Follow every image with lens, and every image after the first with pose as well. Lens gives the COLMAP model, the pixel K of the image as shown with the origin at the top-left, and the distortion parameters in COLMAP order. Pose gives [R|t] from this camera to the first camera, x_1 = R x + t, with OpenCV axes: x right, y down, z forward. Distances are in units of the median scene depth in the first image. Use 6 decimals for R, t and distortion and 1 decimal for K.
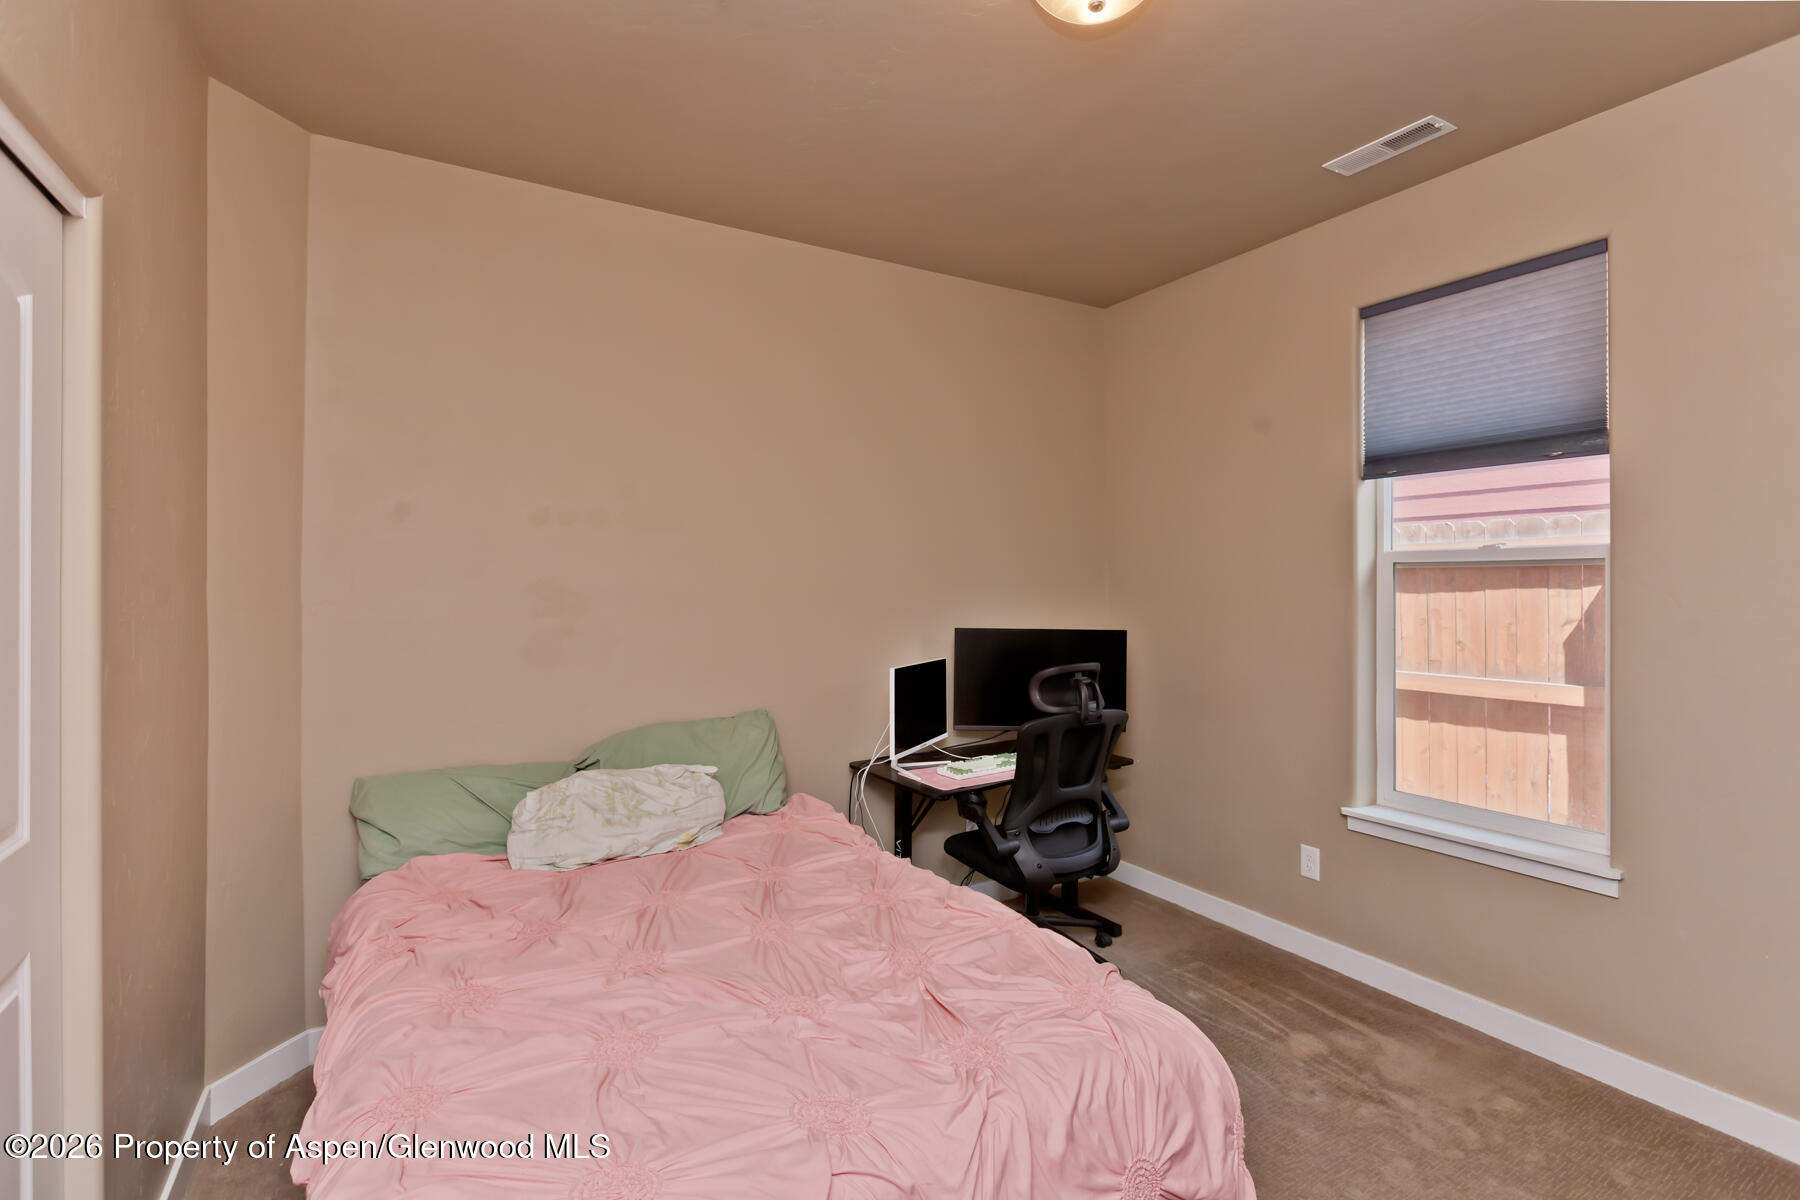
lens RADIAL K [[877.7, 0, 903.5], [0, 877.7, 584.6], [0, 0, 1]] dist [-0.001023, -0.000511]
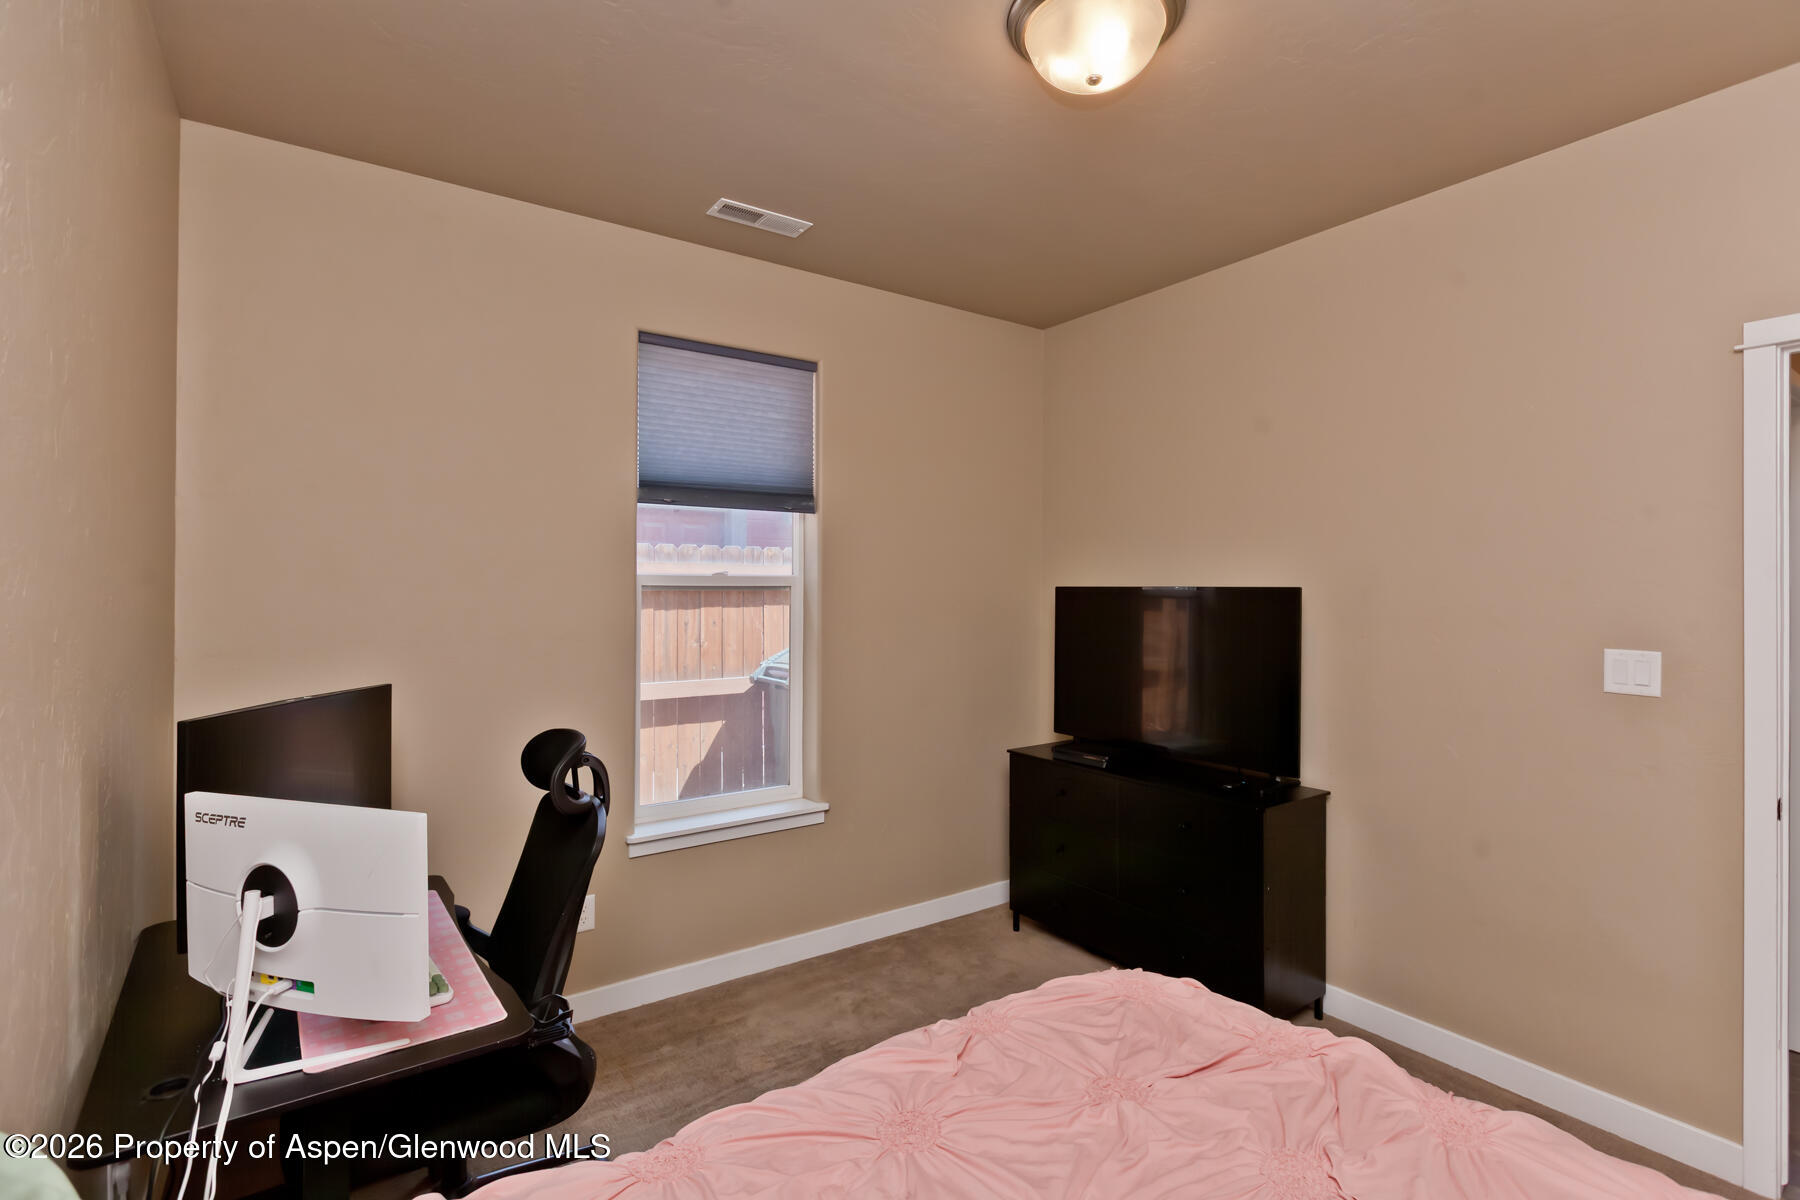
lens RADIAL K [[877.7, 0, 903.5], [0, 877.7, 584.6], [0, 0, 1]] dist [-0.001023, -0.000511]
pose [[-0.112242, 0.011892, 0.993610, -0.565549], [0.001208, 0.999929, -0.011831, -0.014911], [-0.993680, -0.000128, -0.112248, 0.912619]]
